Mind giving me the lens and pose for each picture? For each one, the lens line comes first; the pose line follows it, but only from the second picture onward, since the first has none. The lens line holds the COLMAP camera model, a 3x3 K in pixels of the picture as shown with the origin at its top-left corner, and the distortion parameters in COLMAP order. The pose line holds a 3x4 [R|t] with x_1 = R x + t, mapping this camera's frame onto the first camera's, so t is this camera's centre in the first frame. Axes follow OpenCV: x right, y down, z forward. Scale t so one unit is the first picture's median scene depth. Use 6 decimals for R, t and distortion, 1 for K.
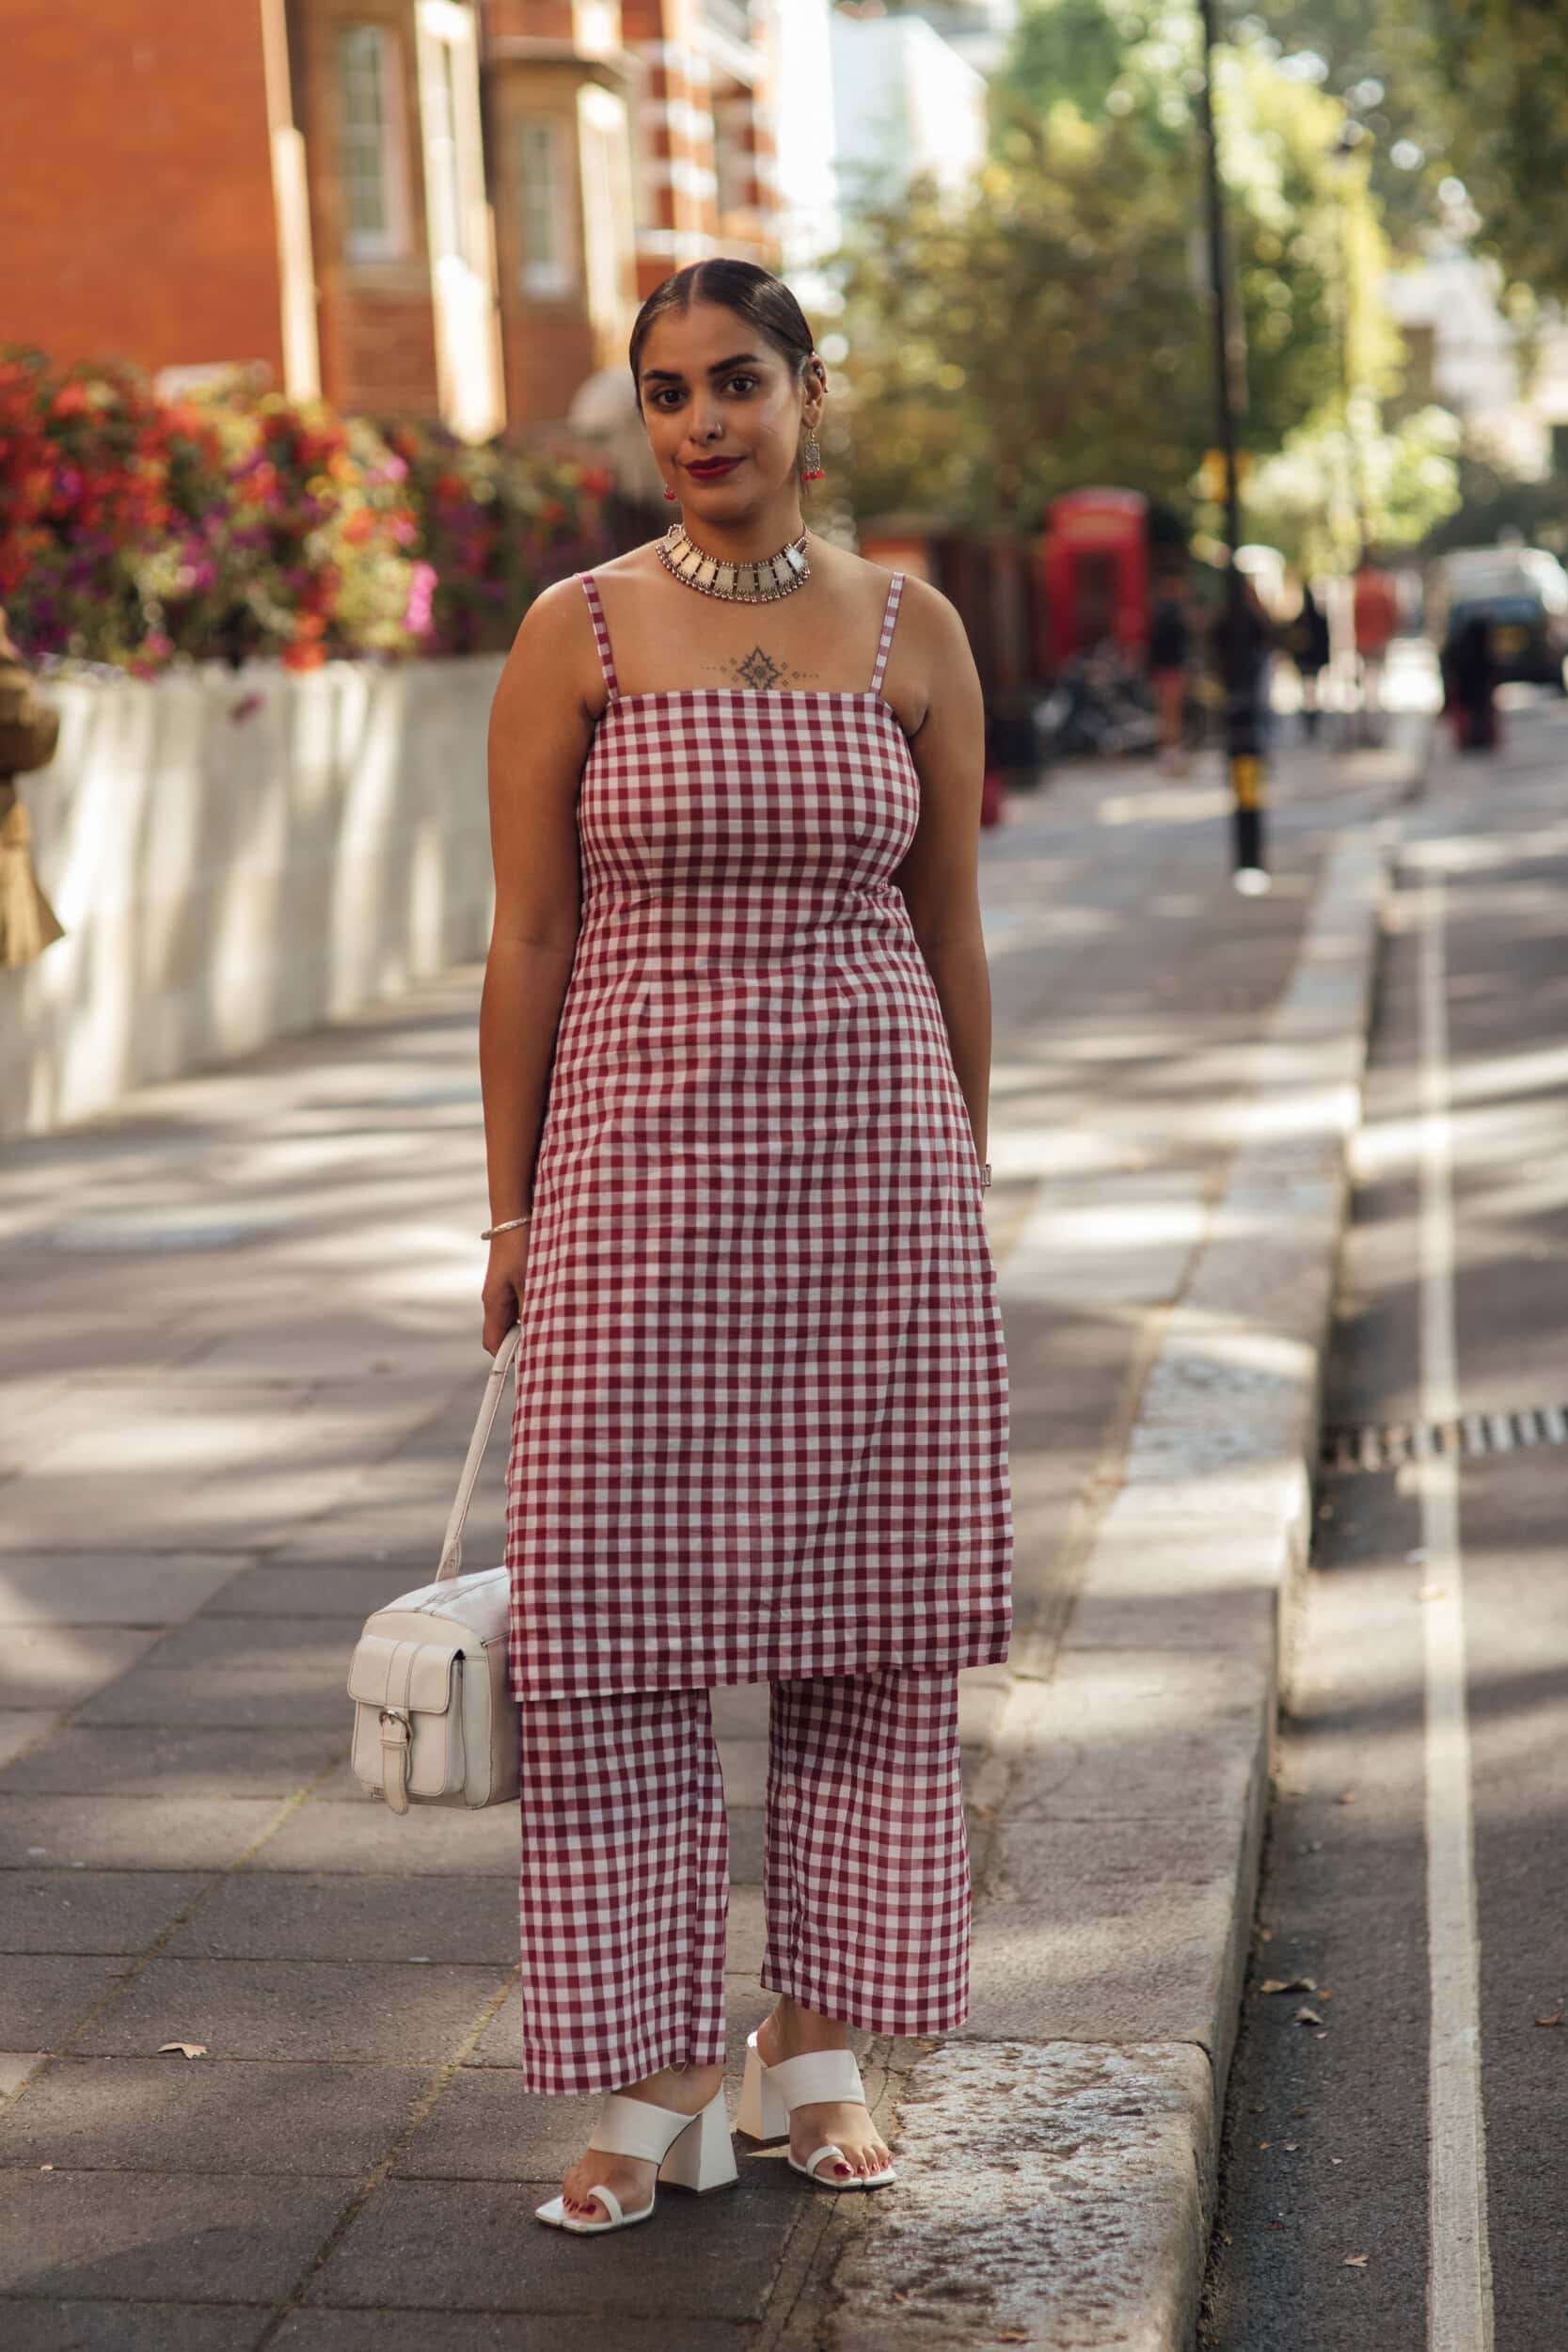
lens RADIAL K [[5663.3, 0, 784.0], [0, 5663.3, 1176.0], [0, 0, 1]] dist [0.073675, -0.447088]
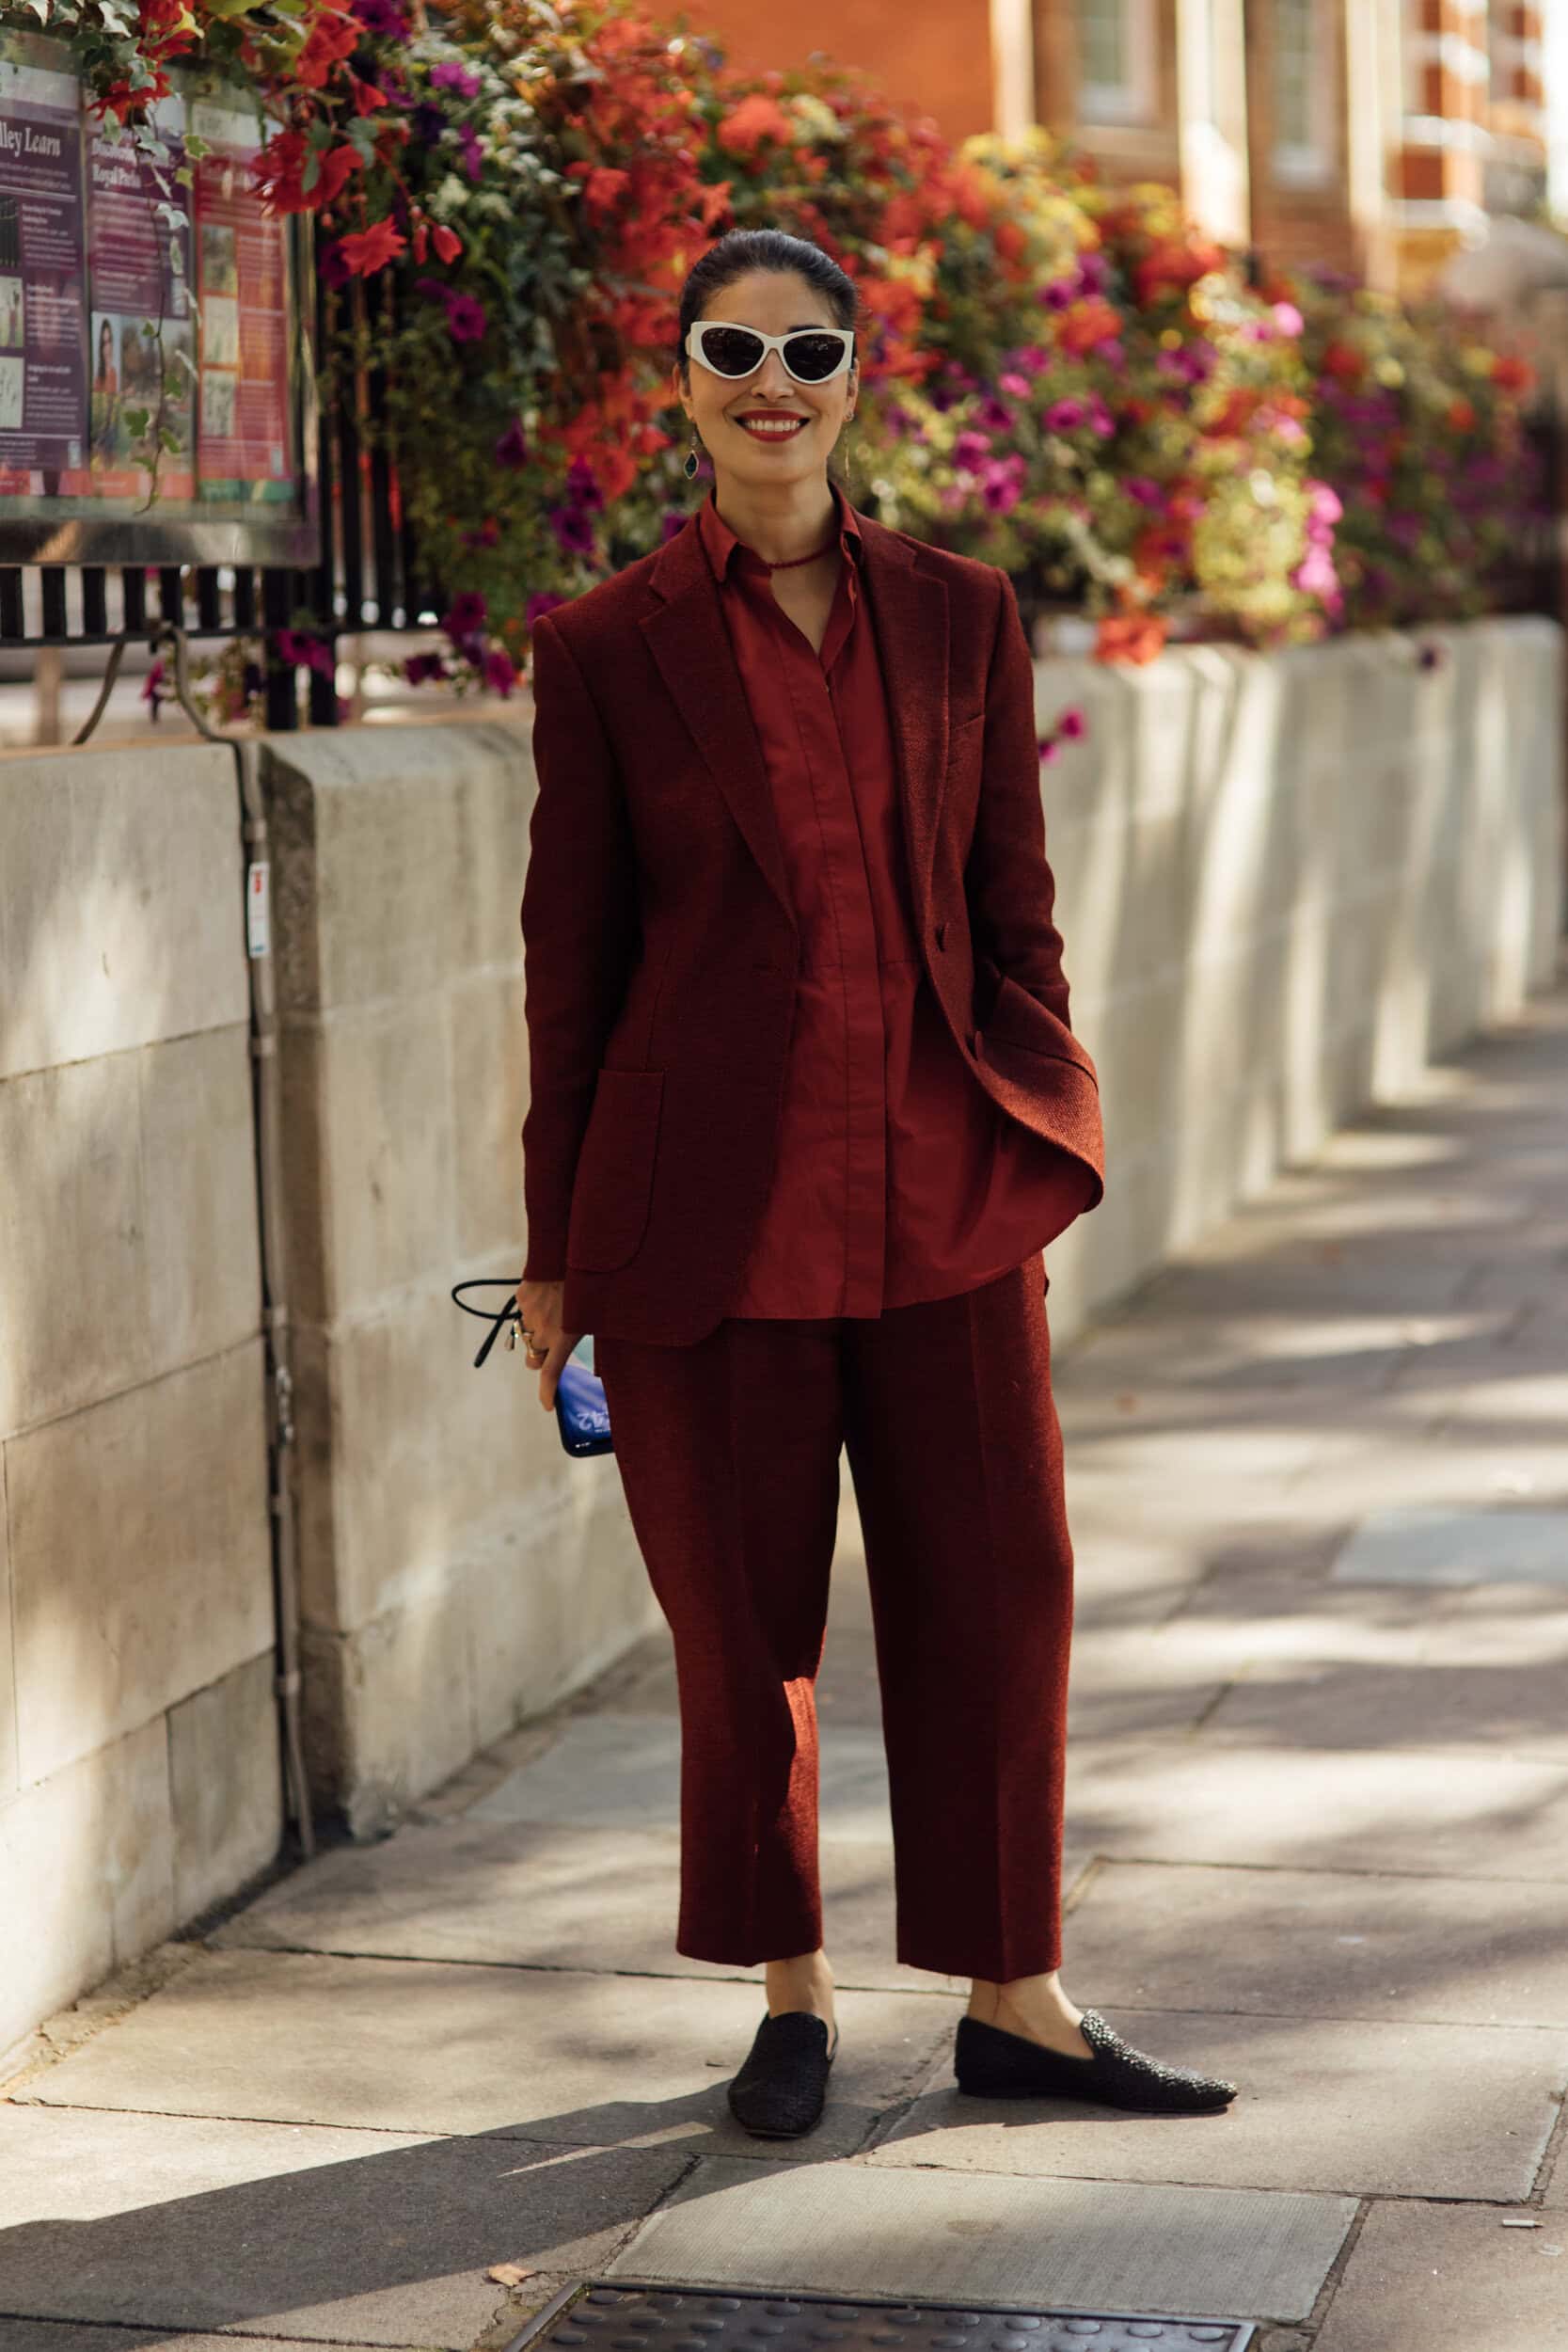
lens RADIAL K [[5663.3, 0, 784.0], [0, 5663.3, 1176.0], [0, 0, 1]] dist [0.073675, -0.447088]
pose [[0.993717, 0.030032, -0.107819, -0.028673], [-0.029309, 0.999536, 0.008285, -0.020664], [0.108018, -0.005073, 0.994136, 0.216183]]
